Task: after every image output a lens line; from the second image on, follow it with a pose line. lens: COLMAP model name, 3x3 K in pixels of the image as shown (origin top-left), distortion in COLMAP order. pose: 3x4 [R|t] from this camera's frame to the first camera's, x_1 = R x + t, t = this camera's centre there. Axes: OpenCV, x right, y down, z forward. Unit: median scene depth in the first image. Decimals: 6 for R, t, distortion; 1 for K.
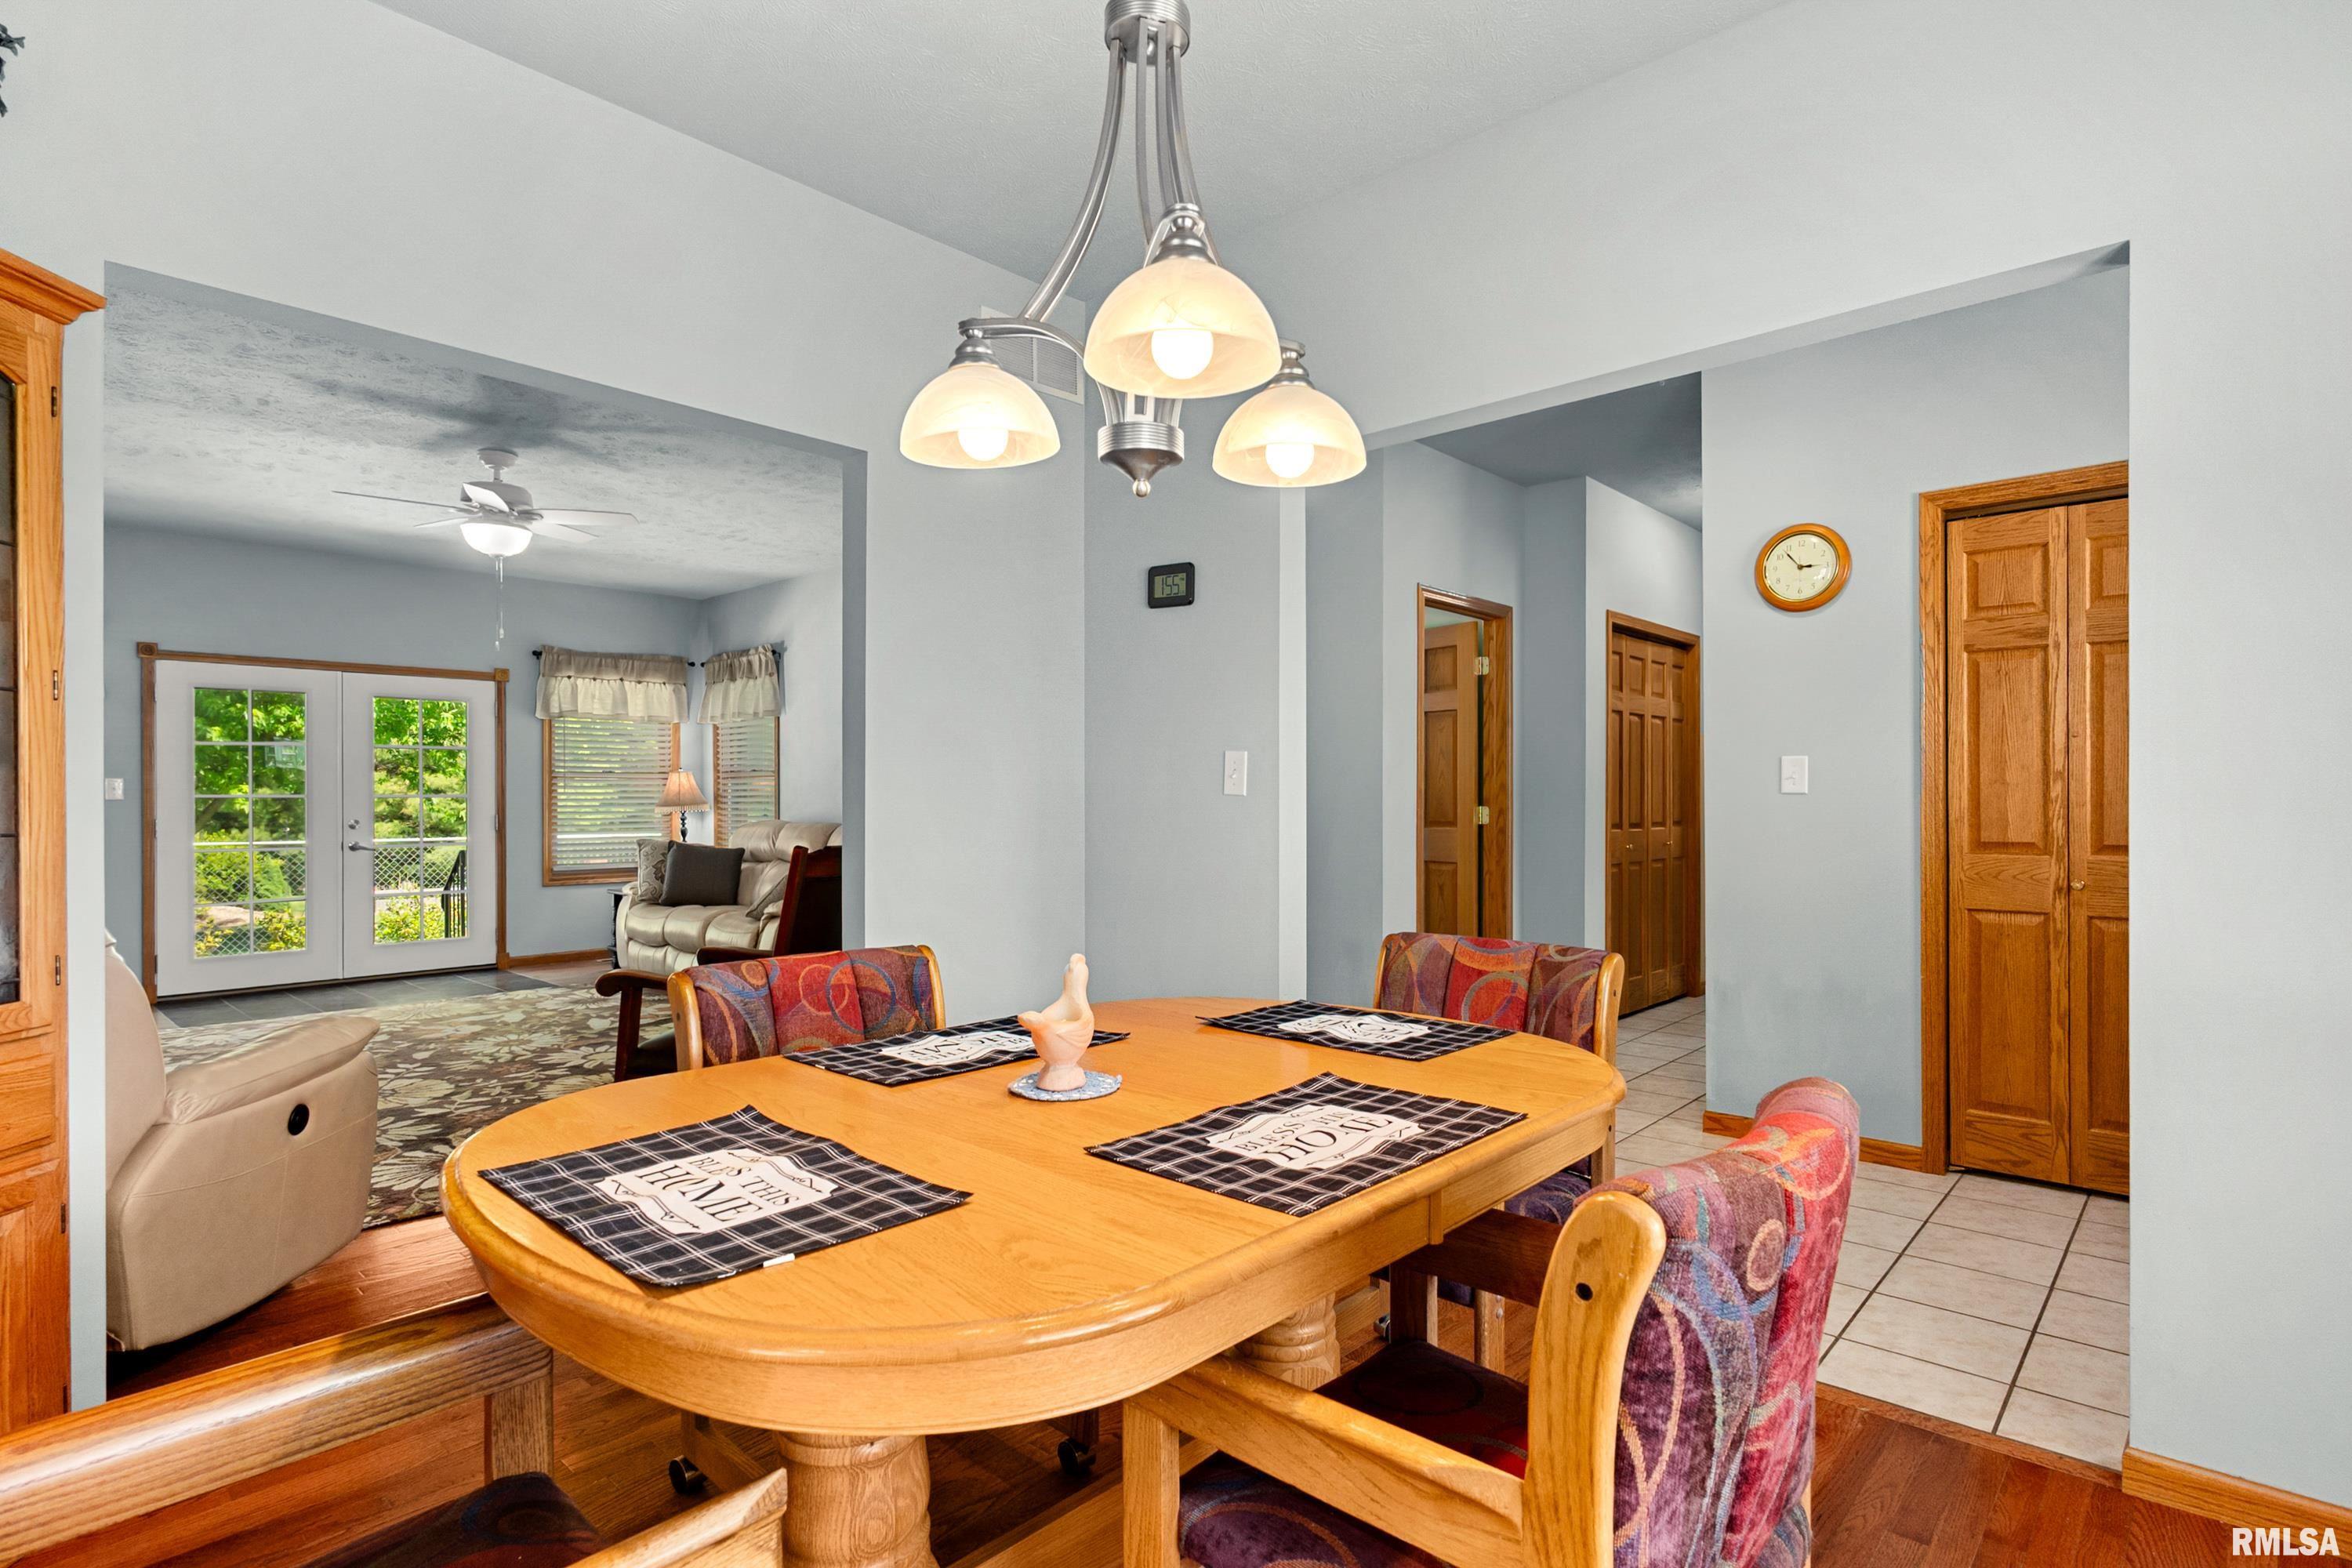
lens RADIAL K [[1169.5, 0, 1186.9], [0, 1169.5, 800.5], [0, 0, 1]] dist [-0.005726, 0.000846]
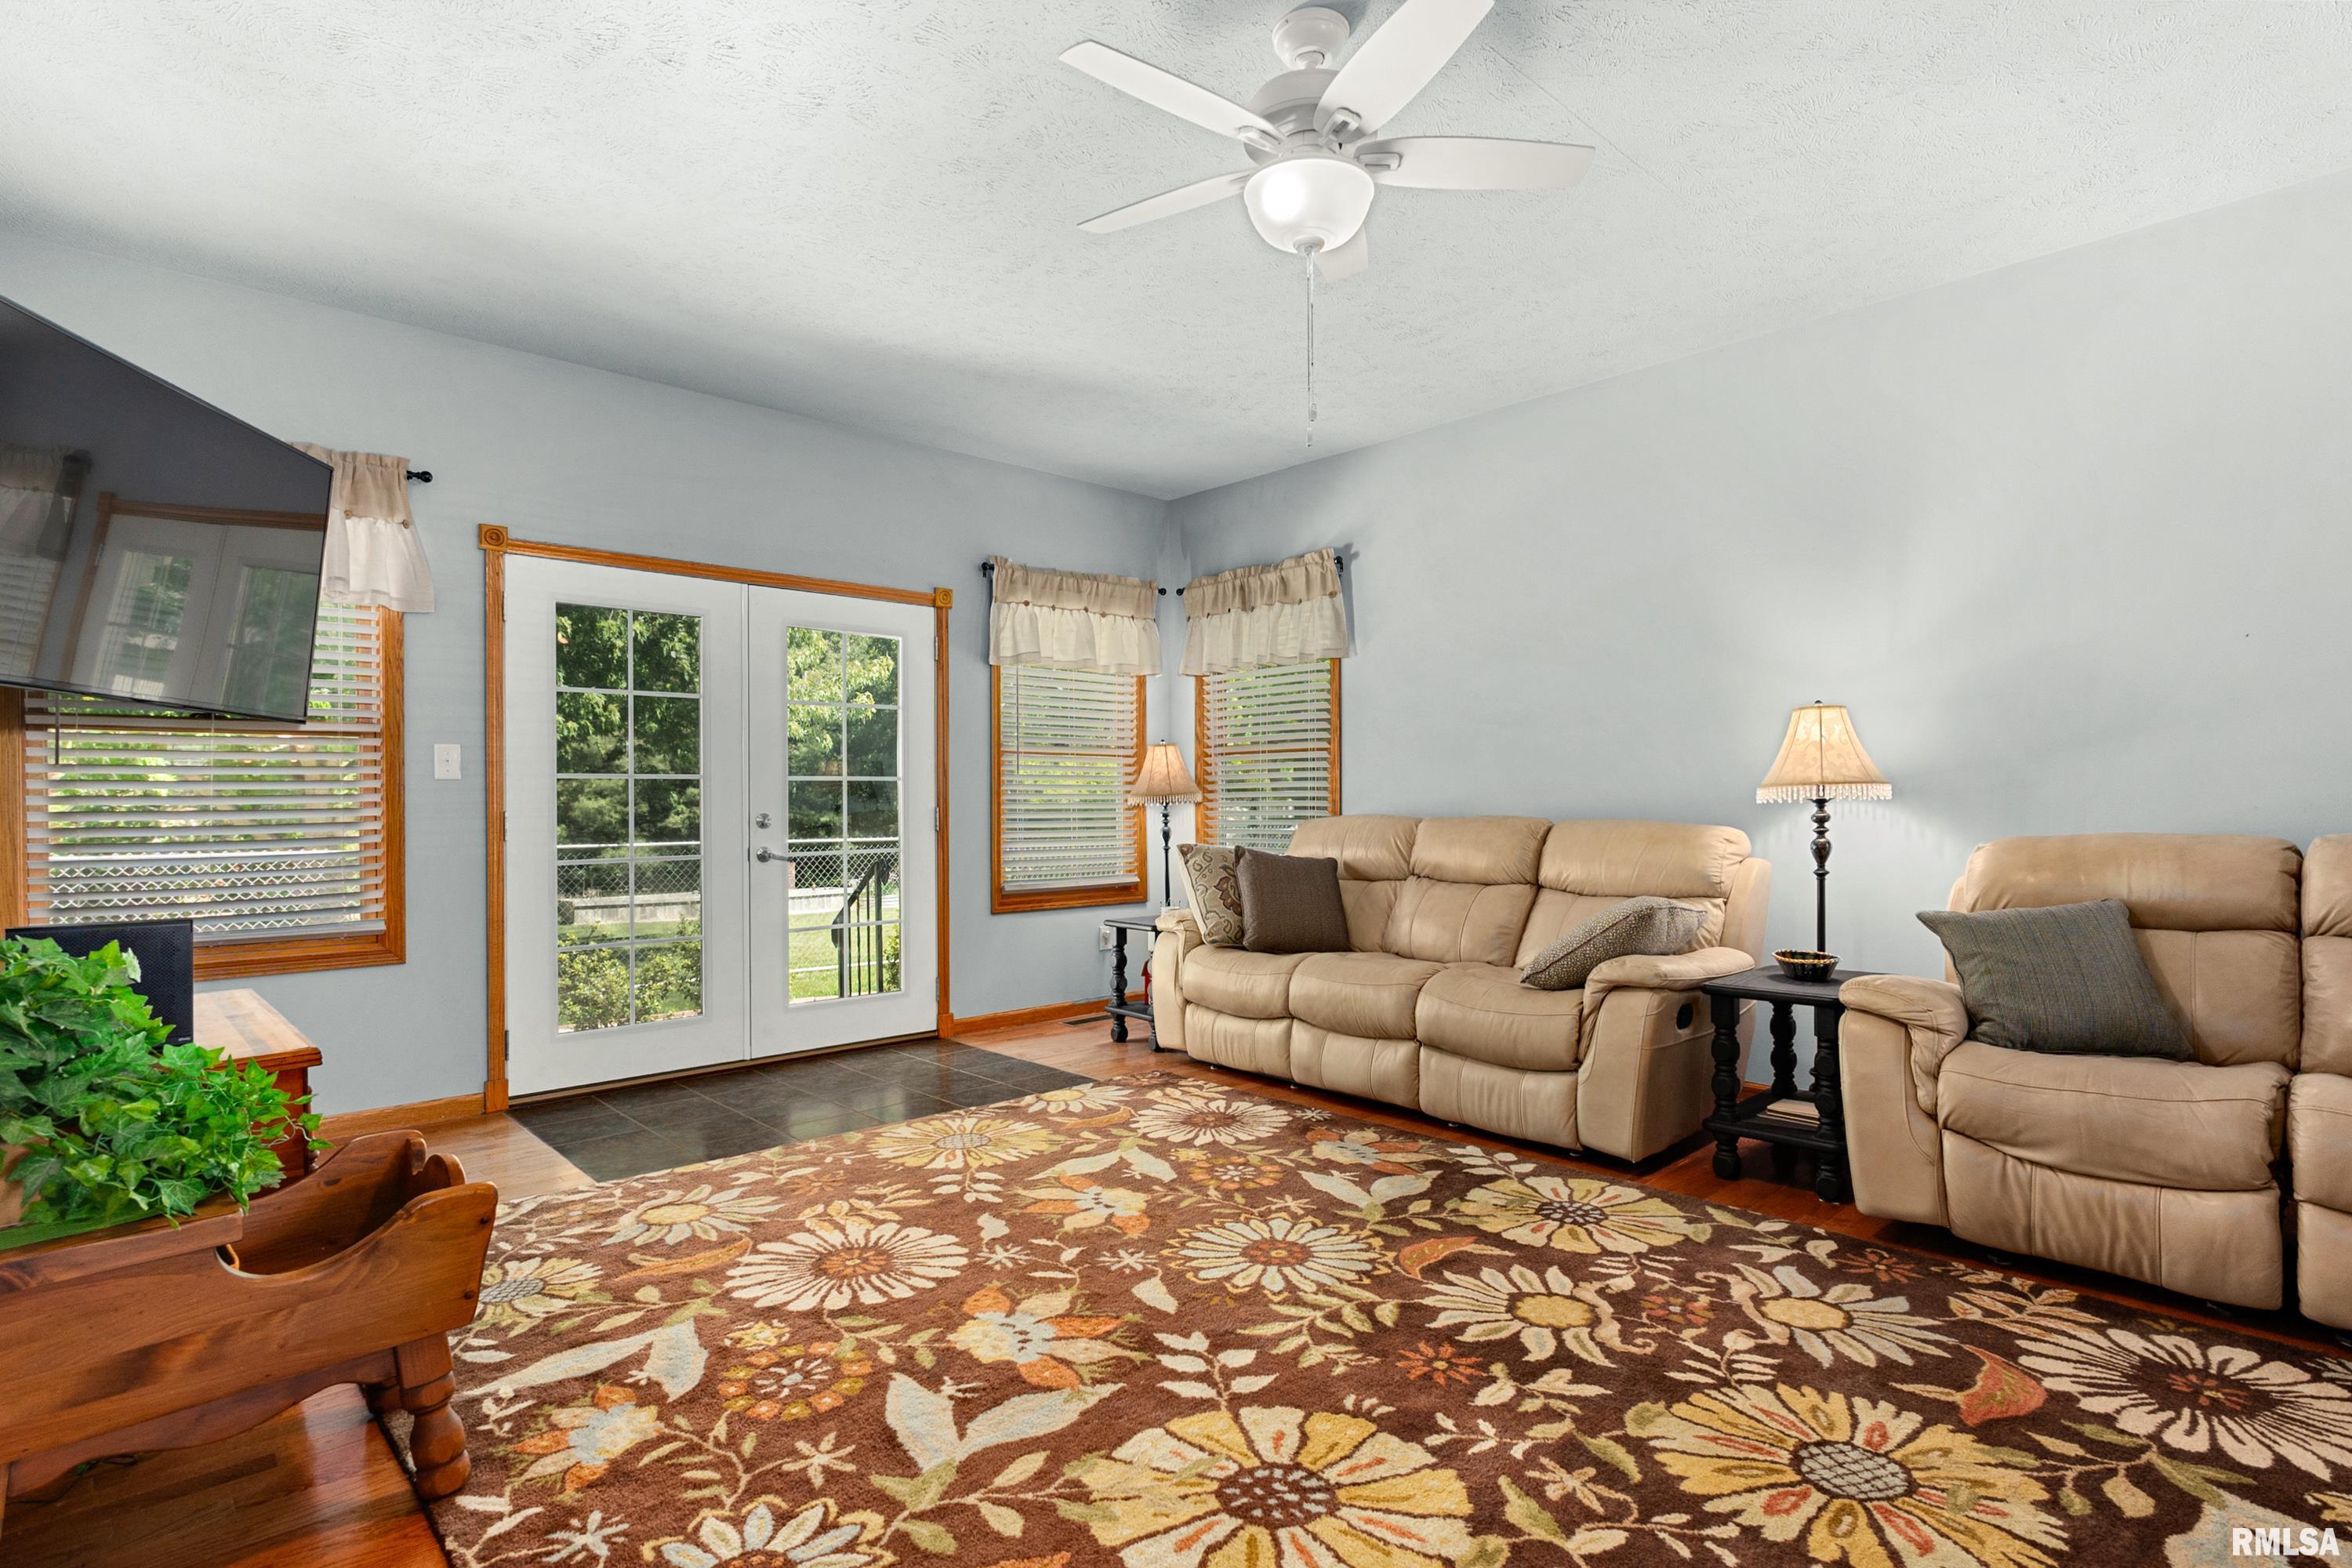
lens RADIAL K [[1174.0, 0, 1179.0], [0, 1174.0, 809.2], [0, 0, 1]] dist [-0.004020, 0.002471]
pose [[0.997027, -0.000531, -0.077050, -0.391025], [0.001035, 0.999978, 0.006501, 0.008886], [0.077044, -0.006562, 0.997006, 0.331140]]
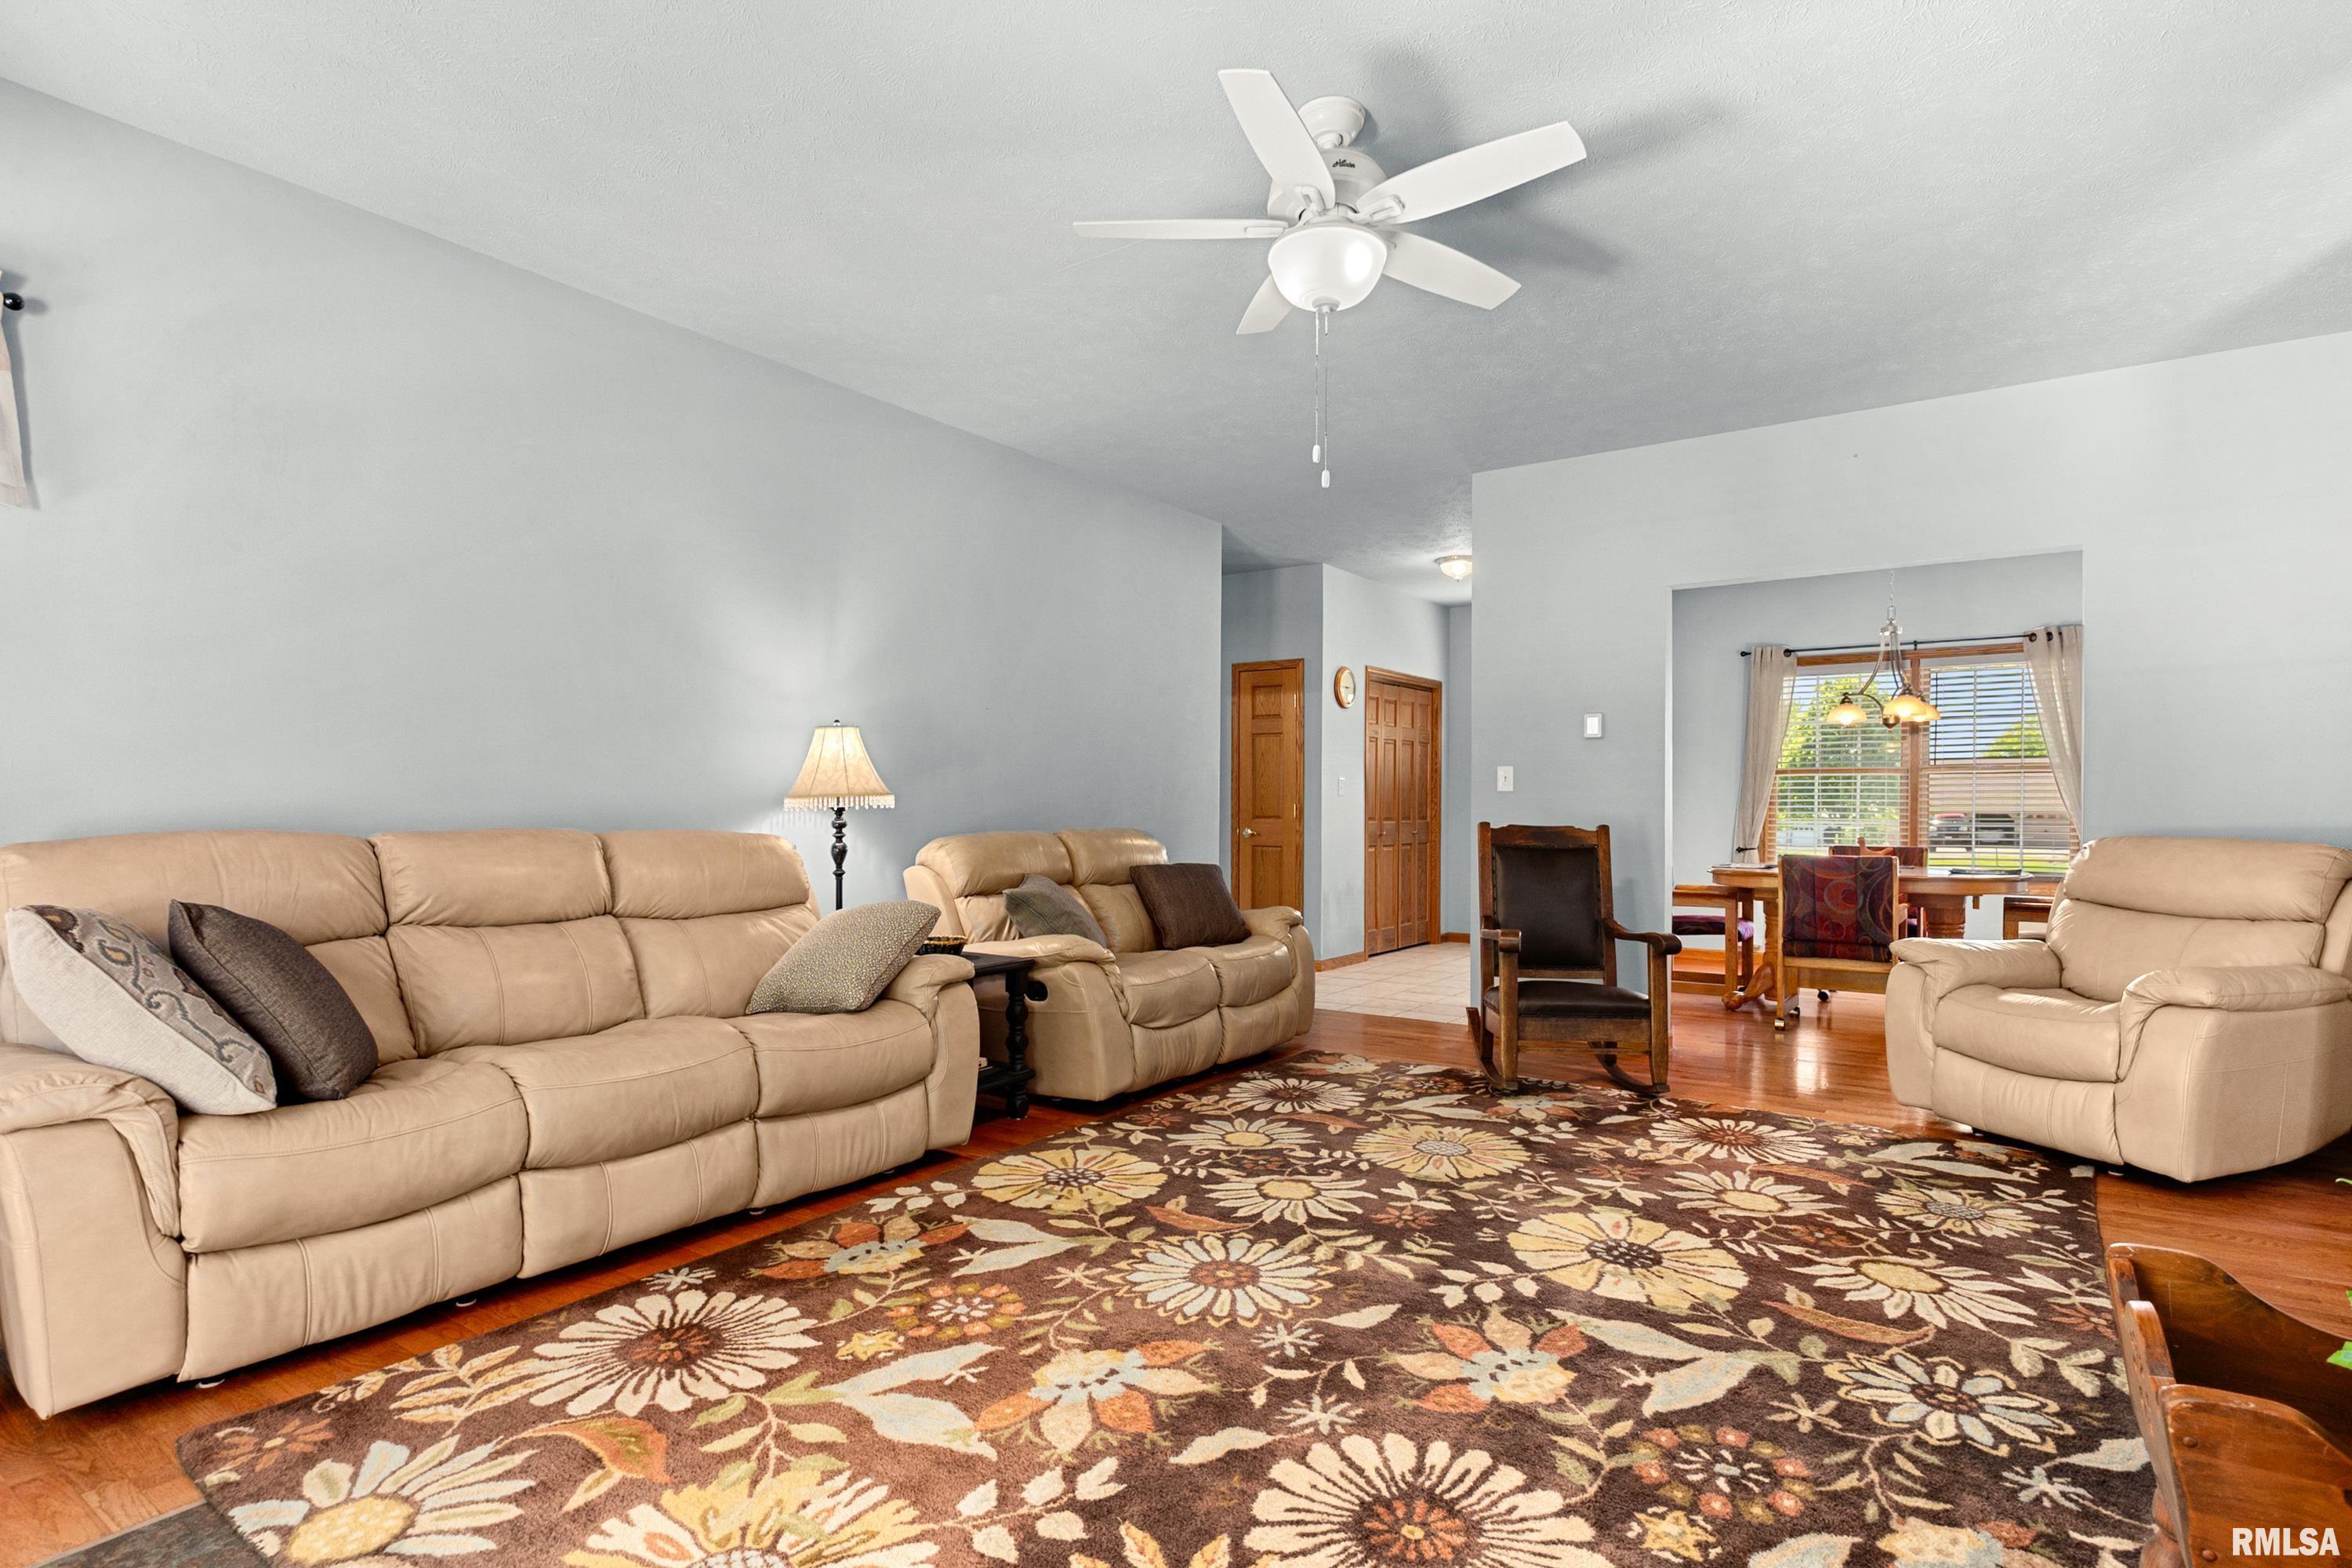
lens RADIAL K [[1178.0, 0, 1199.5], [0, 1178.0, 824.7], [0, 0, 1]] dist [-0.002470, 0.000747]
pose [[-0.145288, -0.007902, 0.989358, -0.713414], [-0.002636, 0.999968, 0.007600, 0.011279], [-0.989386, -0.001503, -0.145304, 0.726626]]
